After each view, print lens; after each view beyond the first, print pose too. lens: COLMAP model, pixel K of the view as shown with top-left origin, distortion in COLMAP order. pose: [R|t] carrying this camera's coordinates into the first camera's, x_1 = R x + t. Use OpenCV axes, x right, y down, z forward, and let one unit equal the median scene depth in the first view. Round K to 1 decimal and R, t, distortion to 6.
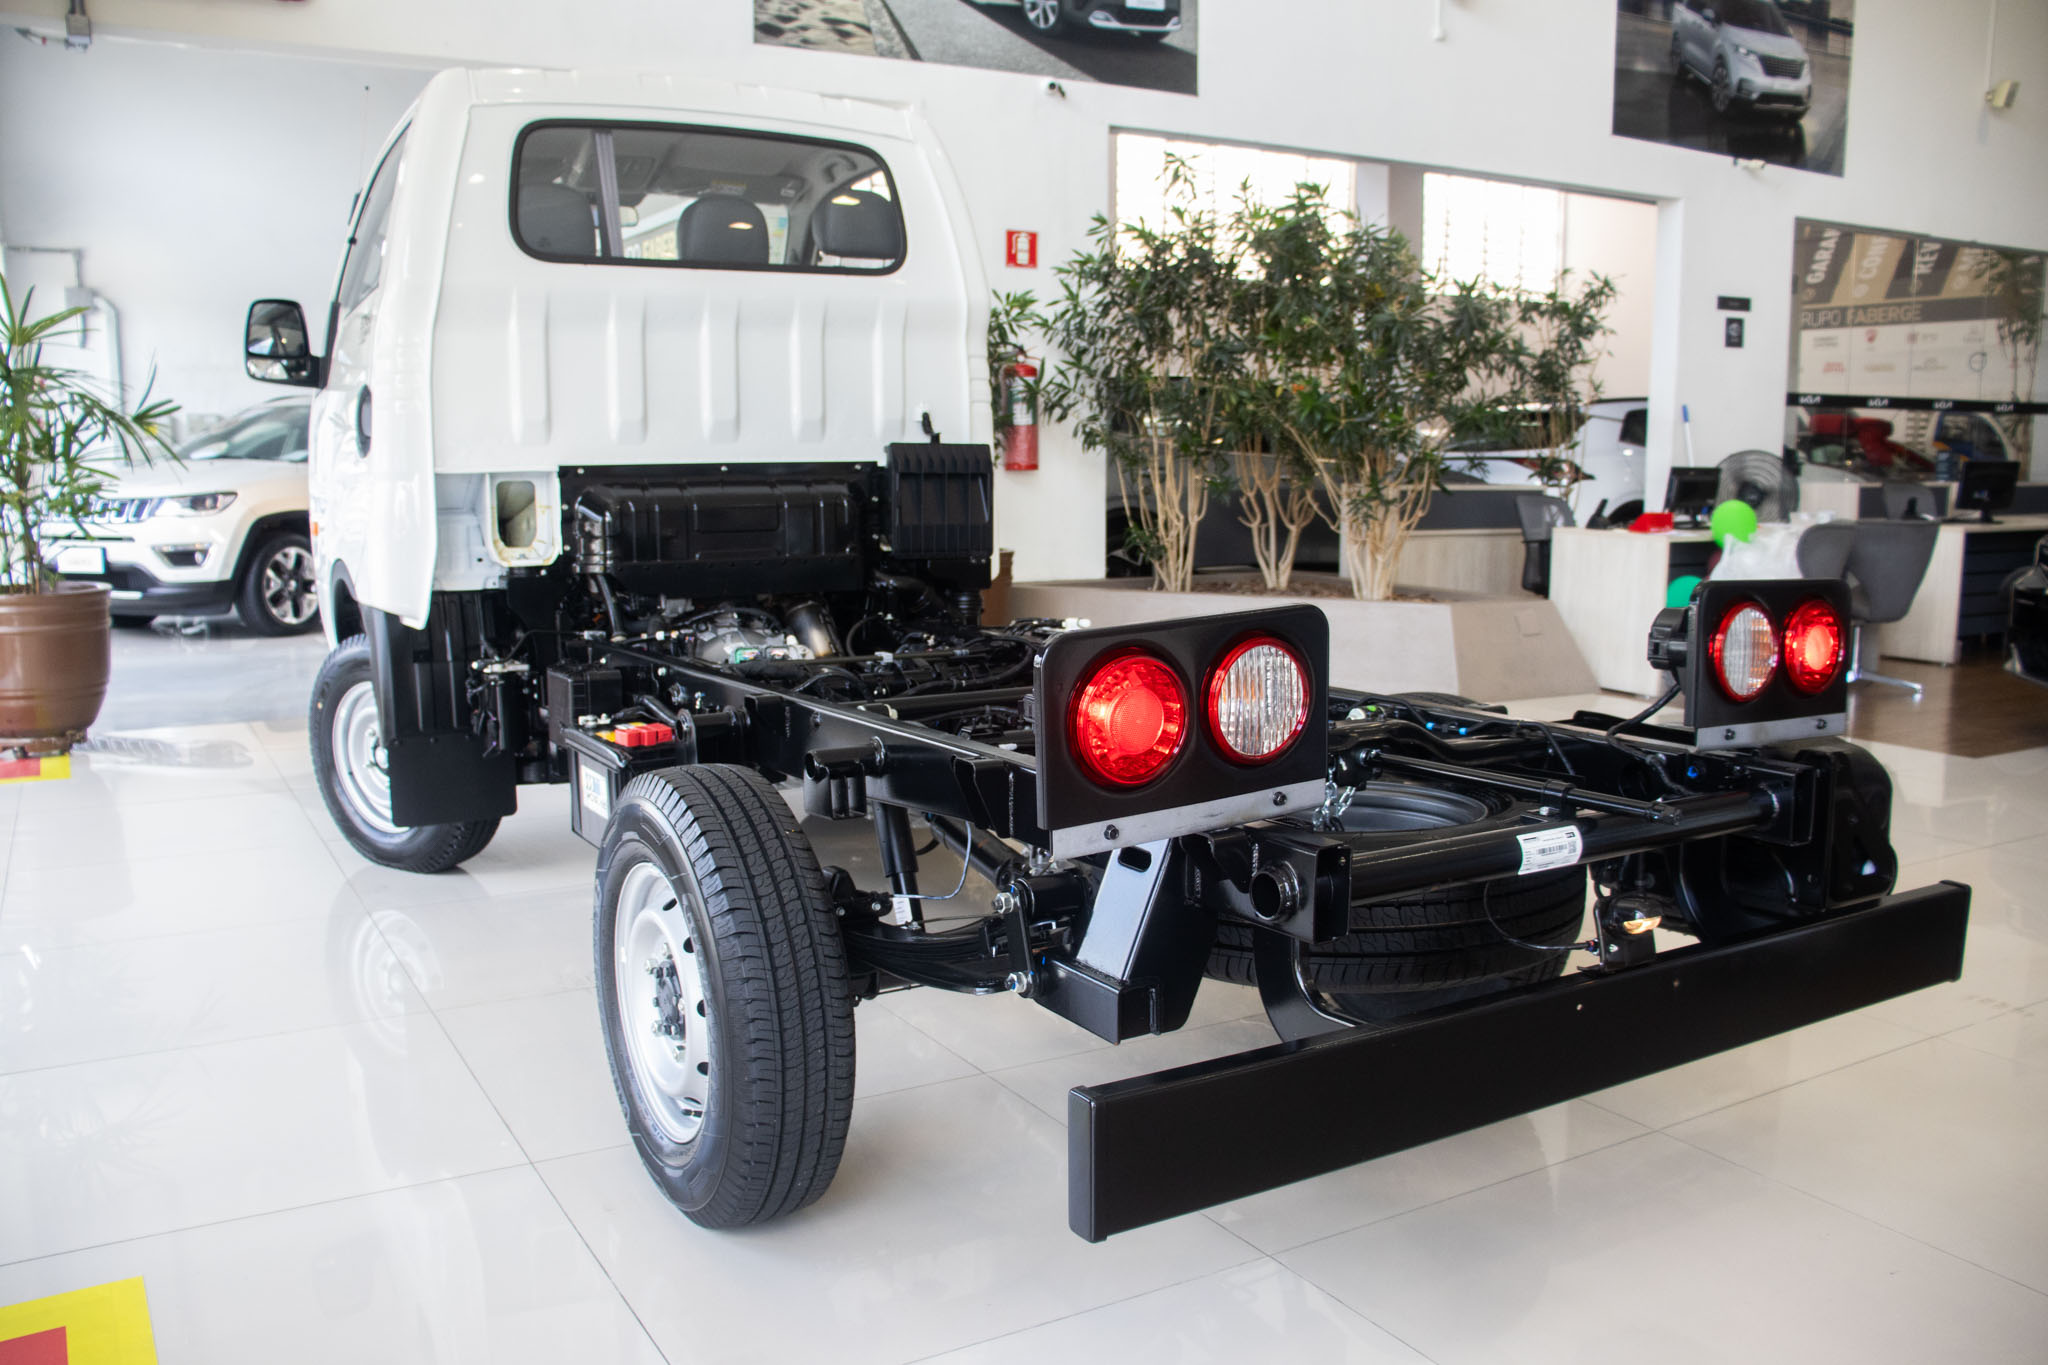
lens RADIAL K [[1726.0, 0, 1024.0], [0, 1726.0, 682.5], [0, 0, 1]] dist [-0.075680, 0.001094]
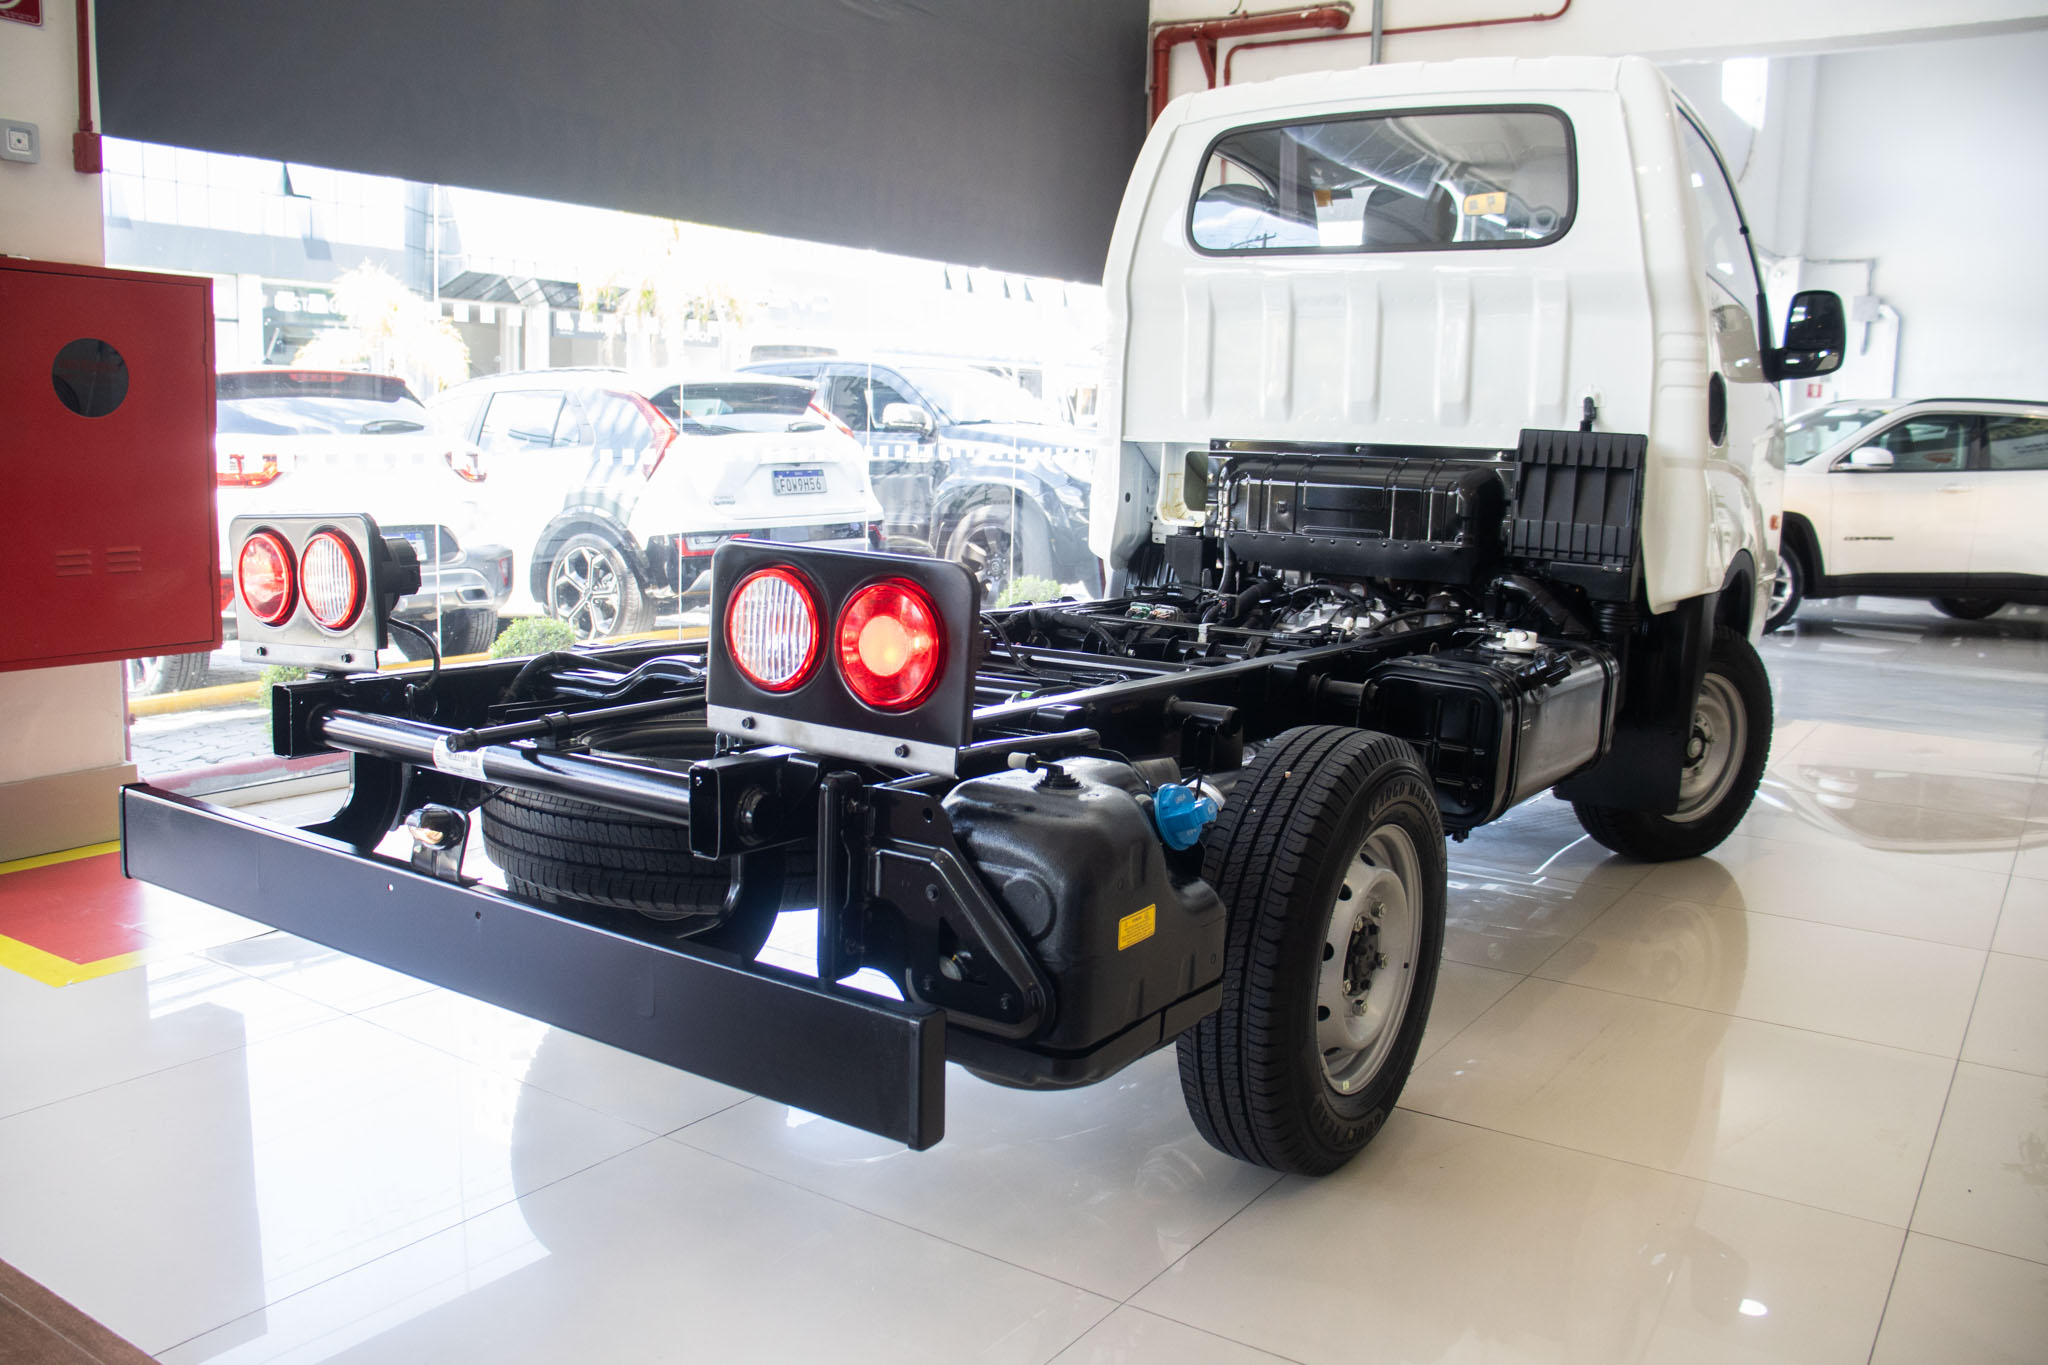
lens RADIAL K [[1726.0, 0, 1024.0], [0, 1726.0, 682.5], [0, 0, 1]] dist [-0.075680, 0.001094]
pose [[0.370879, 0.148068, -0.916801, 0.686917], [-0.157364, 0.982952, 0.095092, -0.049713], [0.915252, 0.109004, 0.387856, 0.415044]]
